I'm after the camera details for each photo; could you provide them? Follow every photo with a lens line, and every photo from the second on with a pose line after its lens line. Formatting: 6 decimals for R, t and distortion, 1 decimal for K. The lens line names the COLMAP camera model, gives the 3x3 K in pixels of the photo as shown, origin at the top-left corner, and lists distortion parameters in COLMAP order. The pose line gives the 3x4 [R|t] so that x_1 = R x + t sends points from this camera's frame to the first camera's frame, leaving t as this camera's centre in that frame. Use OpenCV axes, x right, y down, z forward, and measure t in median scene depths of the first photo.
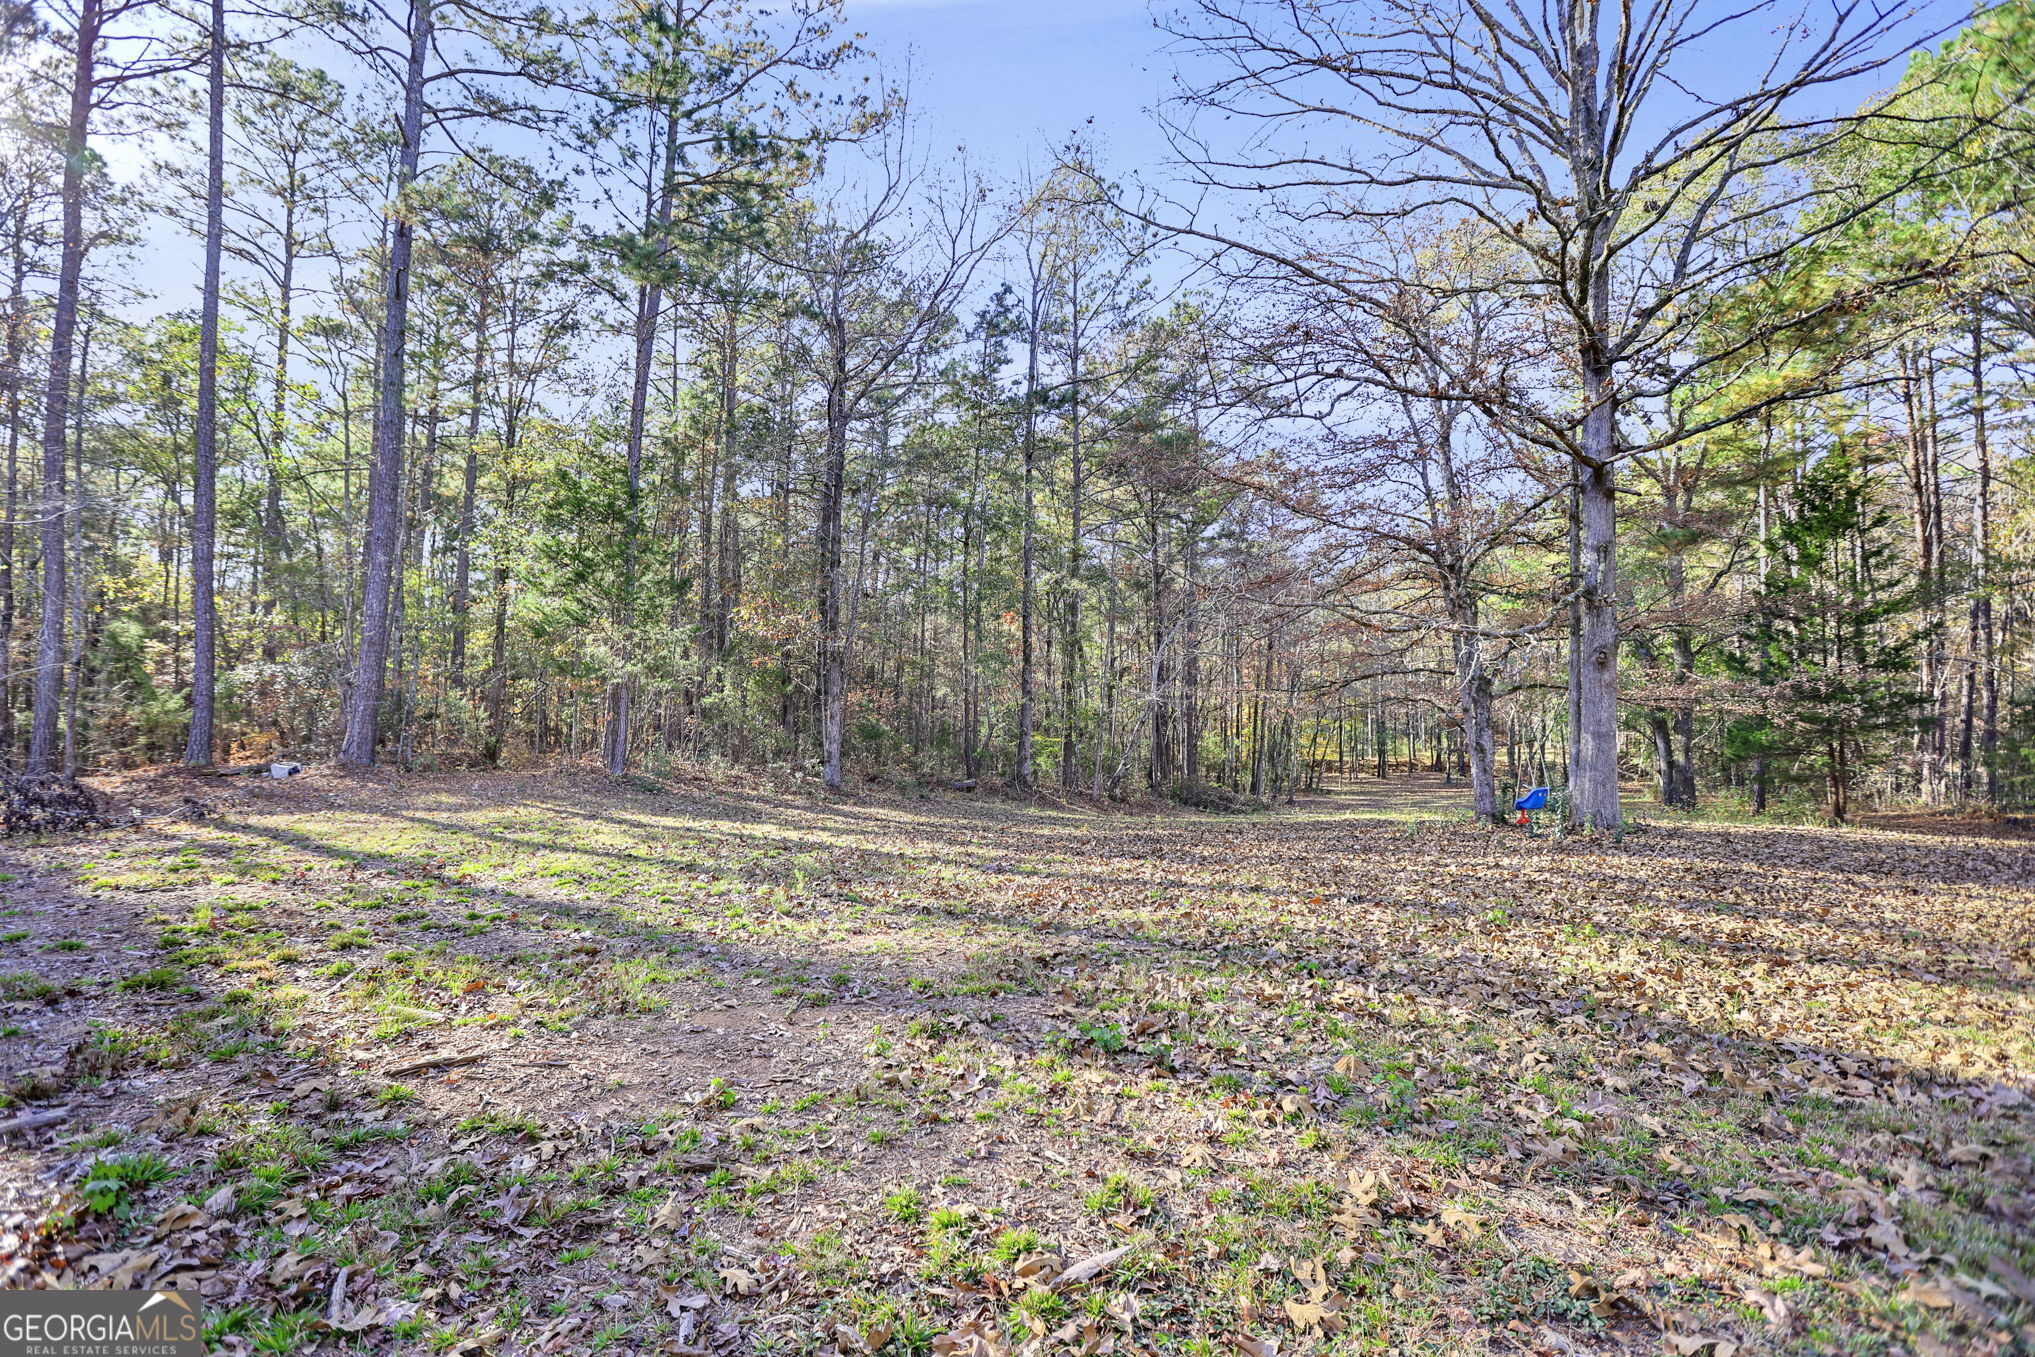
lens RADIAL K [[955.8, 0, 1017.5], [0, 955.8, 678.5], [0, 0, 1]] dist [-0.000241, -0.000081]
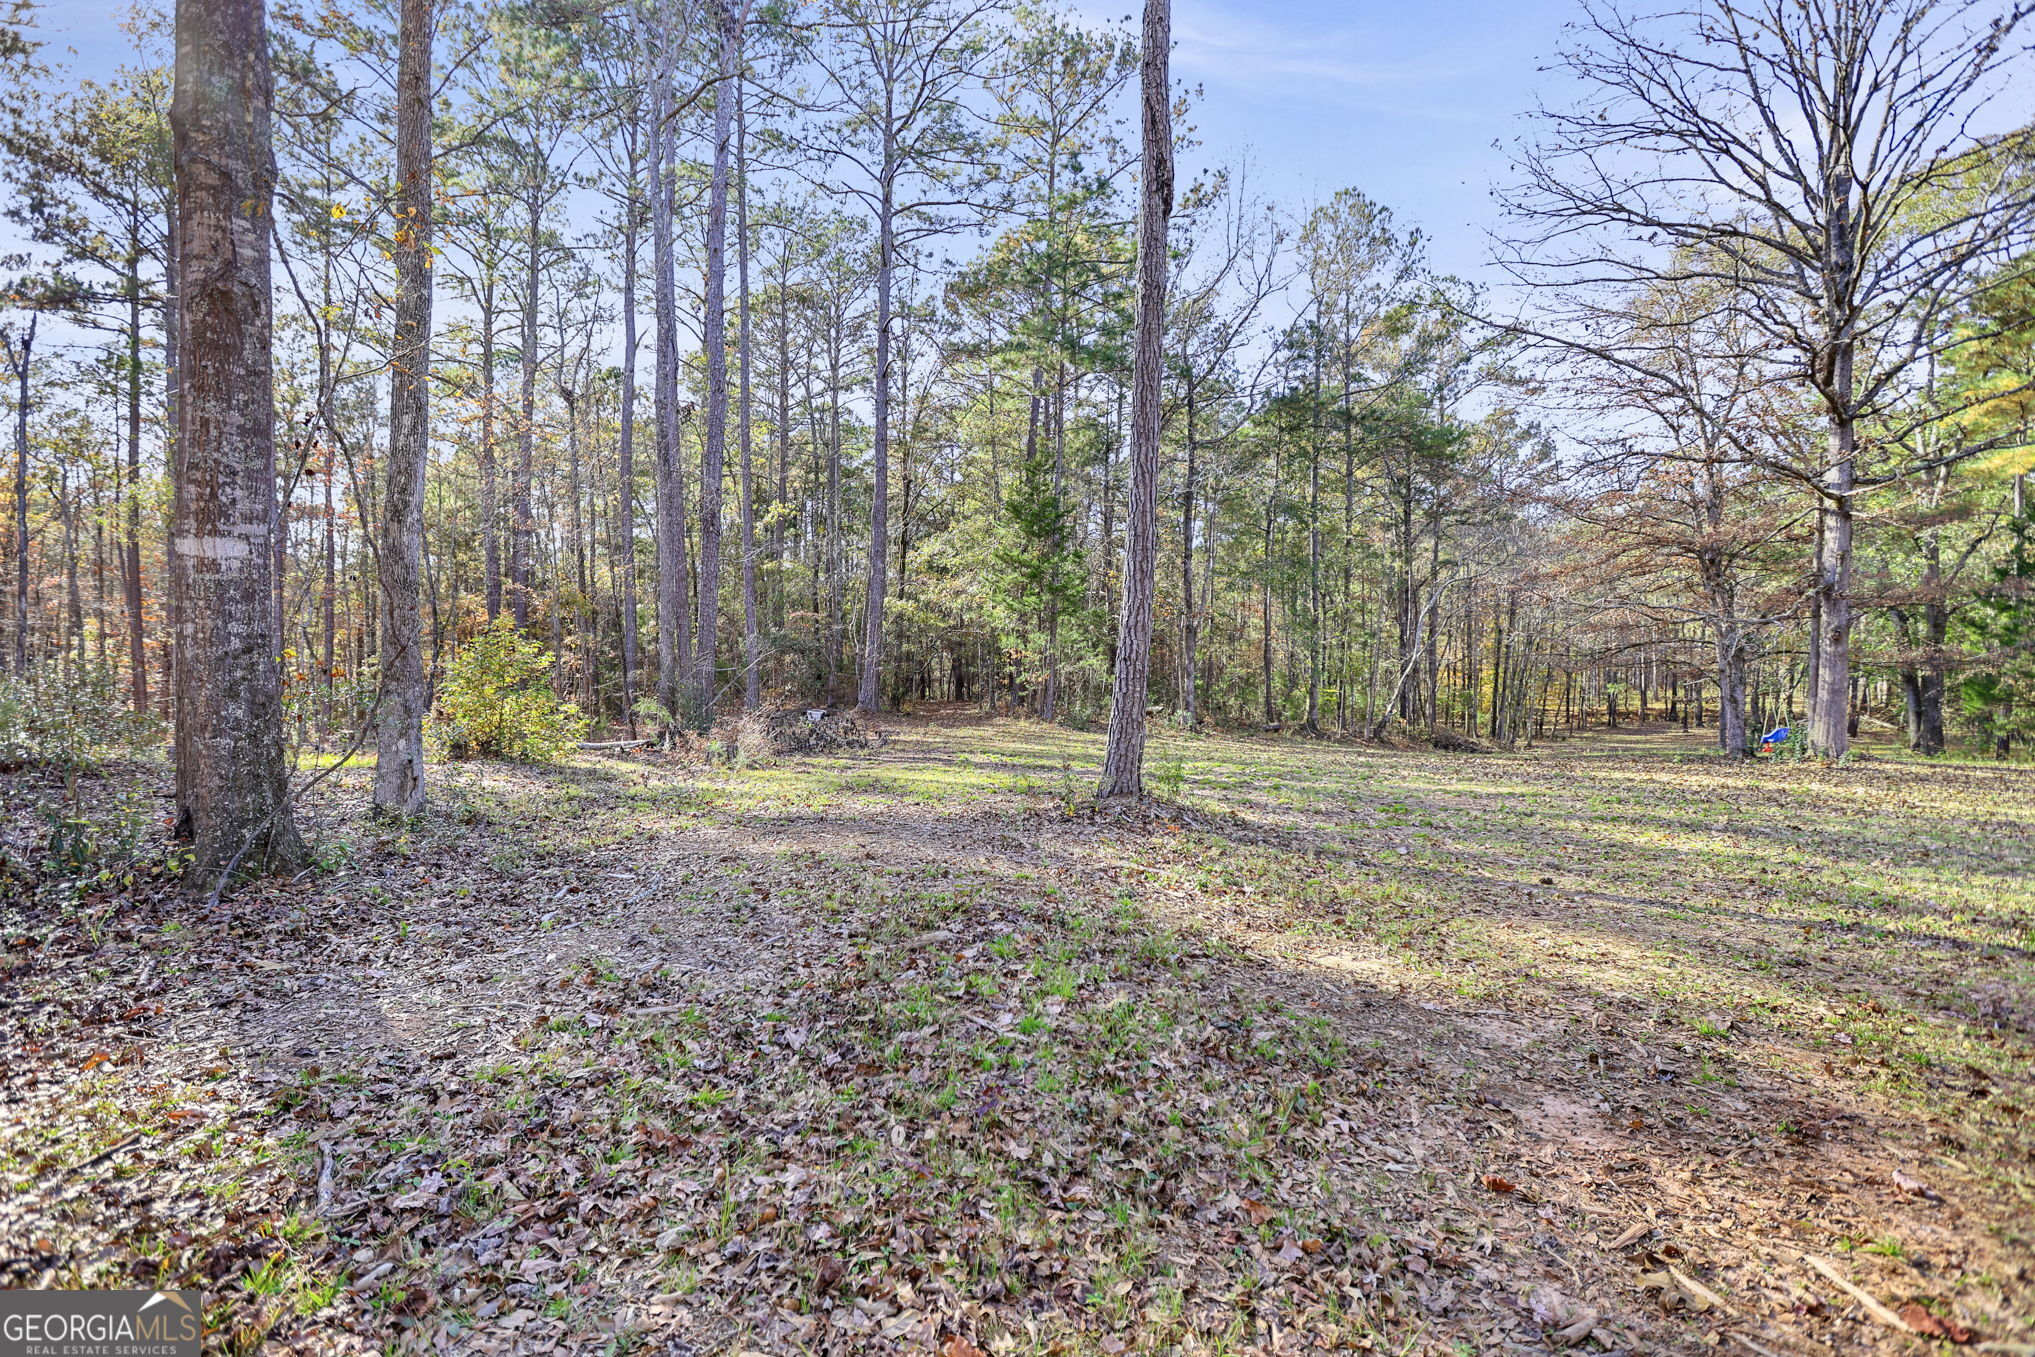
lens RADIAL K [[955.8, 0, 1017.5], [0, 955.8, 678.5], [0, 0, 1]] dist [-0.000241, -0.000081]
pose [[0.983812, 0.001763, -0.179195, -0.188758], [0.008101, 0.998492, 0.054300, -0.027792], [0.179020, -0.054873, 0.982314, -0.353990]]
